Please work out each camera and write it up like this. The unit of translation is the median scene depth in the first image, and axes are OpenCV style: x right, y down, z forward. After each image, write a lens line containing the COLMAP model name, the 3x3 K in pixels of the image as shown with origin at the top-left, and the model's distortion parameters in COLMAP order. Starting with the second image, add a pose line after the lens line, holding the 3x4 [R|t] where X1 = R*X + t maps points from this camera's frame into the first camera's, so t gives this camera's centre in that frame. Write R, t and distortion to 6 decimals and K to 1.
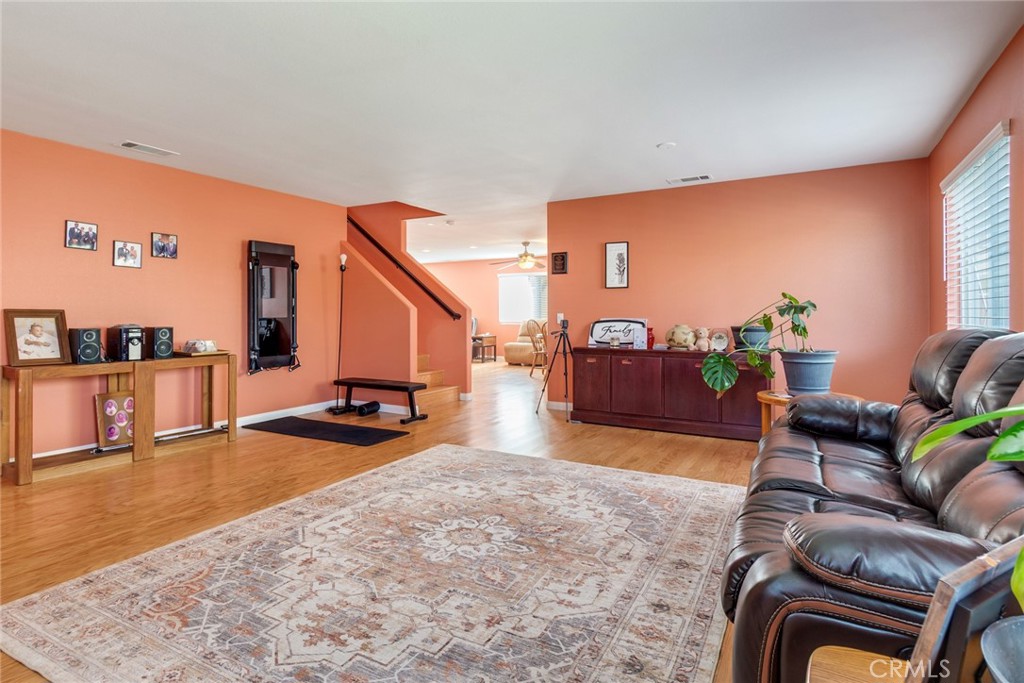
lens RADIAL K [[549.1, 0, 487.0], [0, 549.1, 316.2], [0, 0, 1]] dist [0.007284, -0.009634]
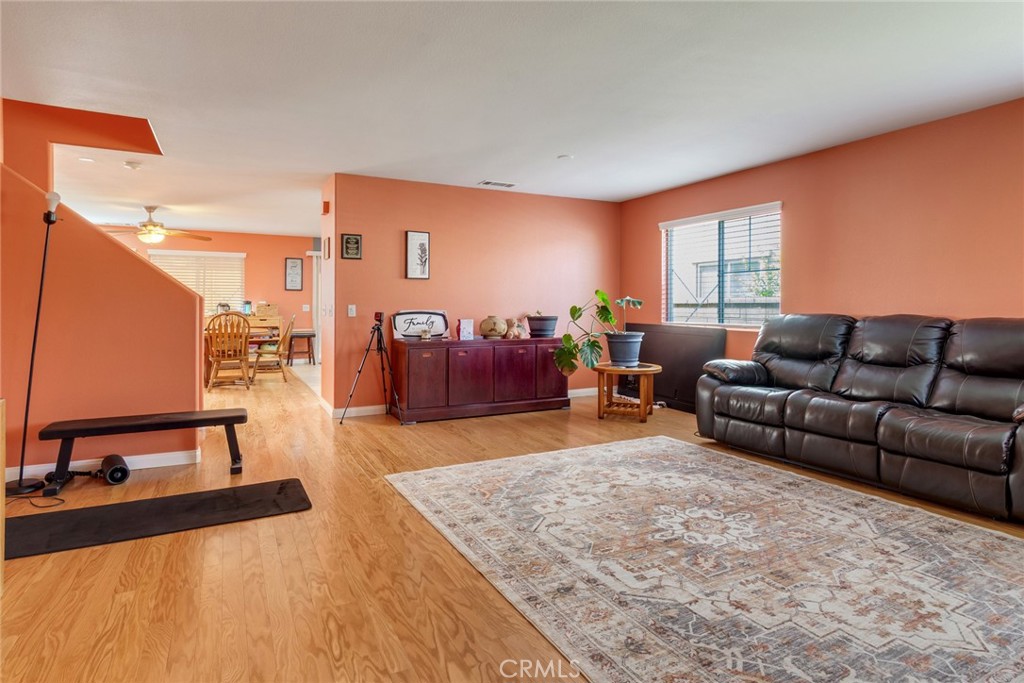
lens RADIAL K [[549.1, 0, 510.8], [0, 549.1, 306.5], [0, 0, 1]] dist [0.007284, -0.009634]
pose [[0.530001, 0.000577, 0.847997, -0.968782], [0.000648, 0.999999, -0.001086, -0.002619], [-0.847997, 0.001125, 0.530000, 0.683049]]
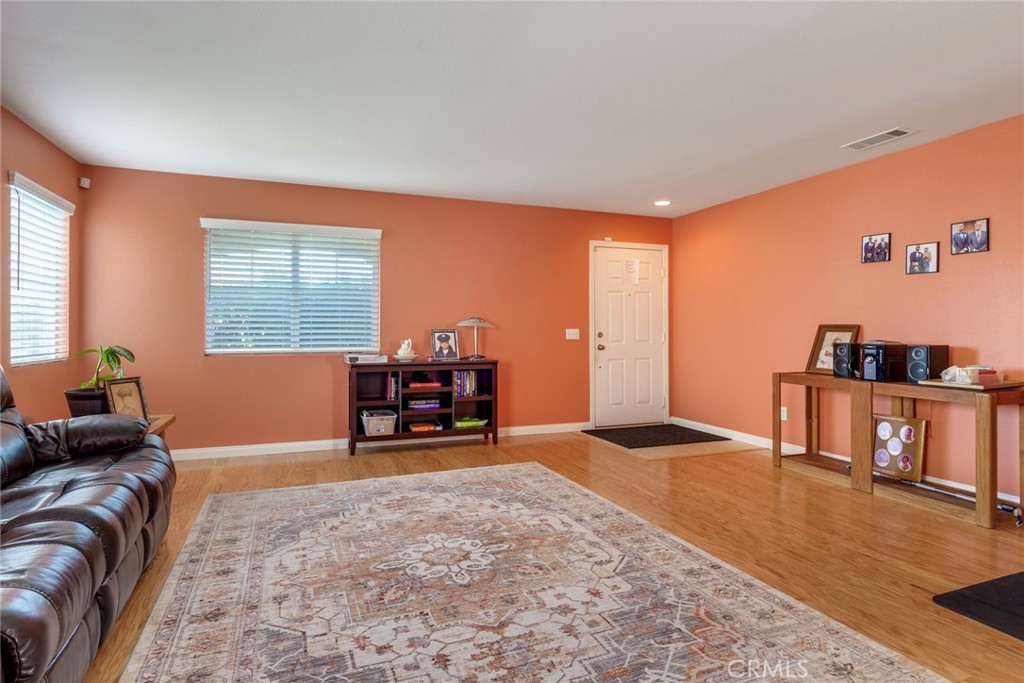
lens RADIAL K [[549.1, 0, 511.0], [0, 549.1, 322.7], [0, 0, 1]] dist [0.007284, -0.009634]
pose [[-0.615625, -0.006503, -0.788013, 0.597941], [-0.002534, 0.999977, -0.006273, -0.008777], [0.788035, -0.001865, -0.615627, 1.513823]]
